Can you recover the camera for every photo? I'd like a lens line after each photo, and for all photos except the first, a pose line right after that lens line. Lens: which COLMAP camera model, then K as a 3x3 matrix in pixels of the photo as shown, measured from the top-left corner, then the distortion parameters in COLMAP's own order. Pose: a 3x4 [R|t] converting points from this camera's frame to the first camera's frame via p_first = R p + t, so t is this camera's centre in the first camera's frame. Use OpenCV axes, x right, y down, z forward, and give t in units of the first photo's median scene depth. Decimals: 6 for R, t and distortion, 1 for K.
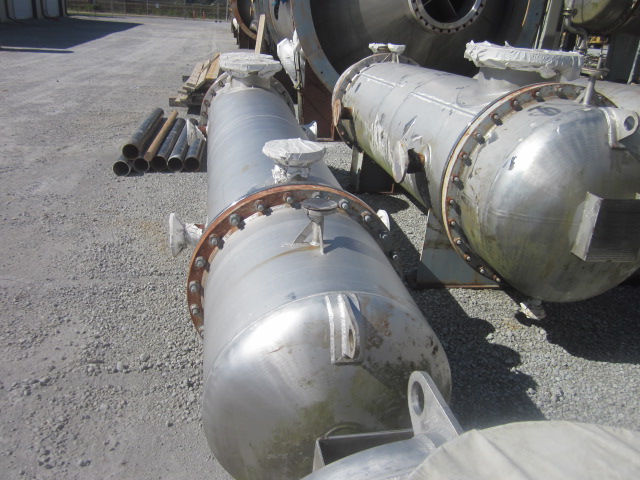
lens RADIAL K [[531.1, 0, 320.0], [0, 531.1, 240.0], [0, 0, 1]] dist [-0.038299, 0.008010]
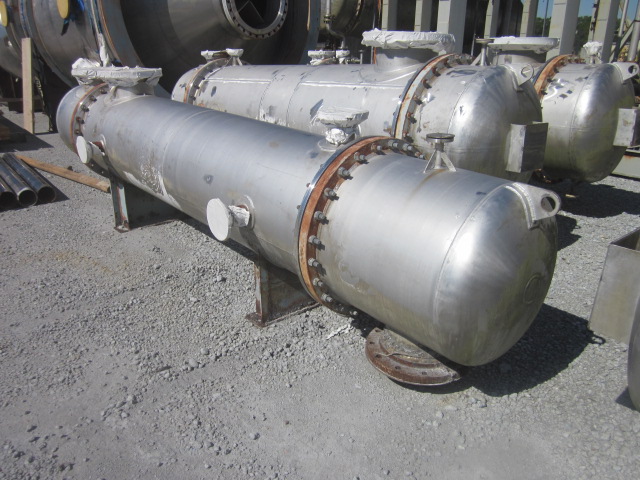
lens RADIAL K [[531.1, 0, 320.0], [0, 531.1, 240.0], [0, 0, 1]] dist [-0.038299, 0.008010]
pose [[0.866863, -0.221057, 0.446859, -0.473444], [0.237038, 0.971281, 0.020652, 0.044370], [-0.438591, 0.088020, 0.894366, -0.001038]]
